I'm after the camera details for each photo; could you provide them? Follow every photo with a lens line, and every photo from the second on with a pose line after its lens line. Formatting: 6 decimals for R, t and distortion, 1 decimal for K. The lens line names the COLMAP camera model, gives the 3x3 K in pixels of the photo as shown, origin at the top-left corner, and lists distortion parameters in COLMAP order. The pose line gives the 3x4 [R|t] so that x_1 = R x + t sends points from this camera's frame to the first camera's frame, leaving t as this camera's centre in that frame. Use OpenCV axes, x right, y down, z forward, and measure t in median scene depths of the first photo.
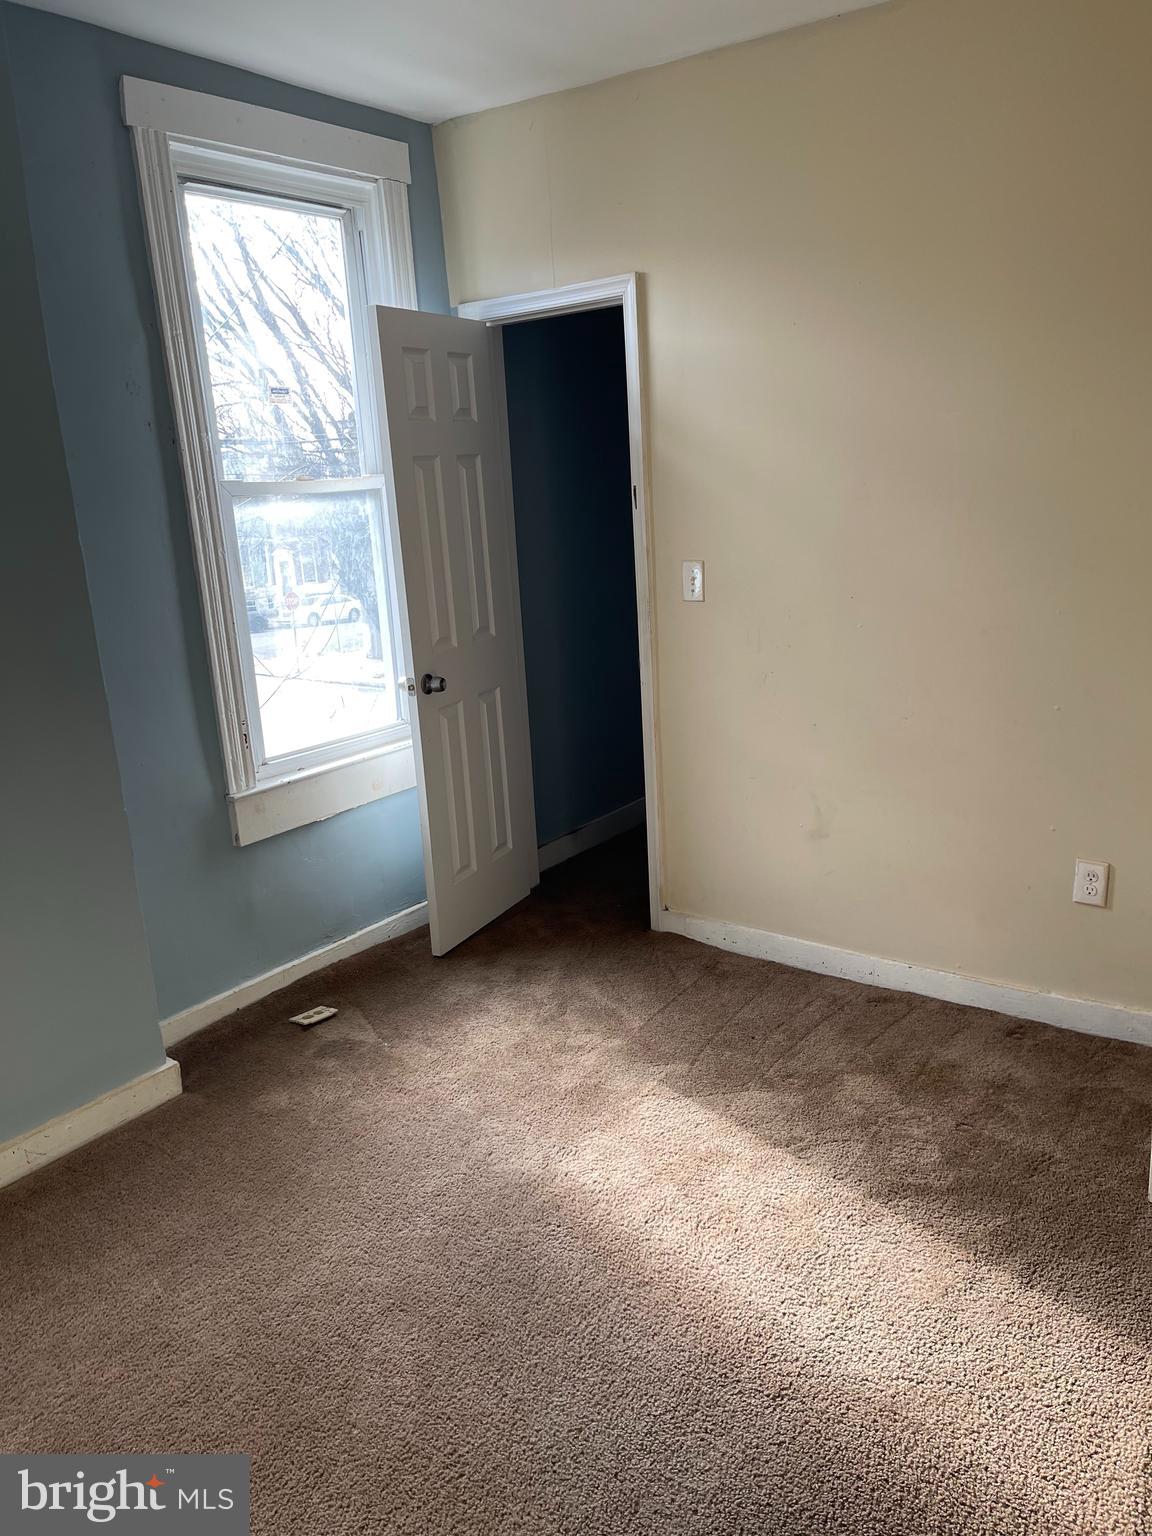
lens RADIAL K [[1118.3, 0, 576.0], [0, 1118.3, 768.0], [0, 0, 1]] dist [0.027036, -0.069155]
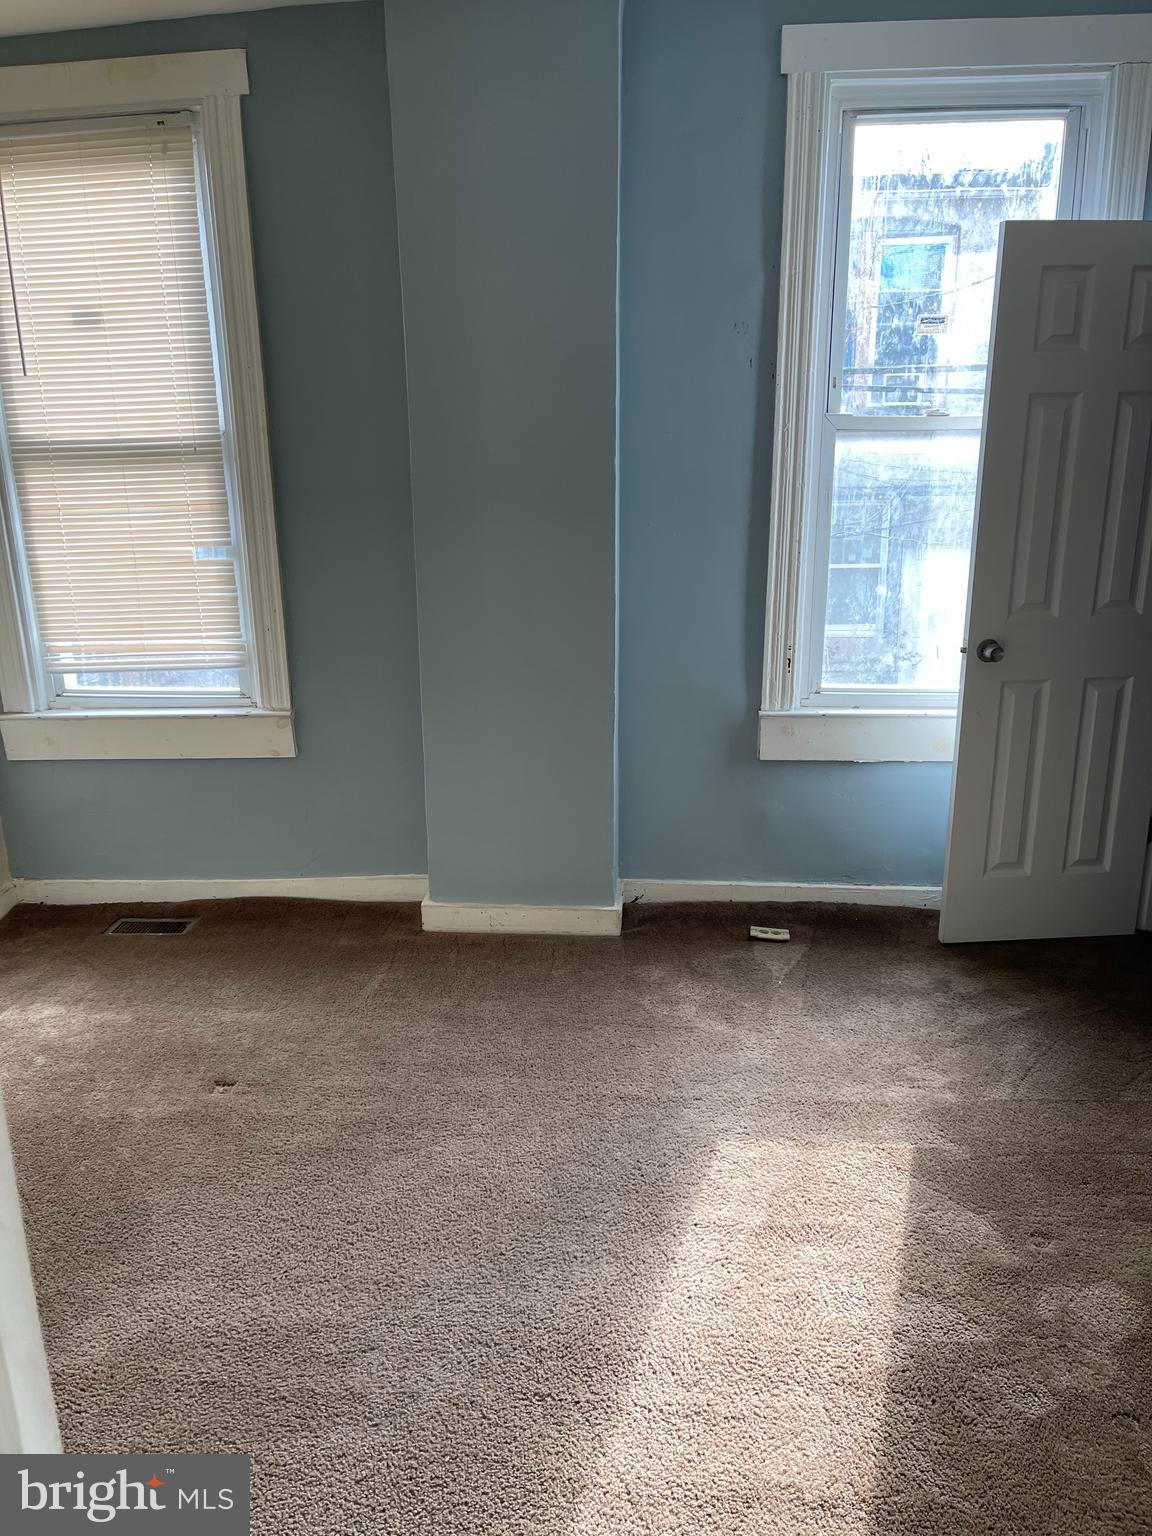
lens RADIAL K [[1118.3, 0, 576.0], [0, 1118.3, 768.0], [0, 0, 1]] dist [0.027036, -0.069155]
pose [[0.531808, 0.291091, -0.795265, 0.462393], [-0.228273, 0.953584, 0.196390, -0.092532], [0.815519, 0.077096, 0.573572, 0.236482]]
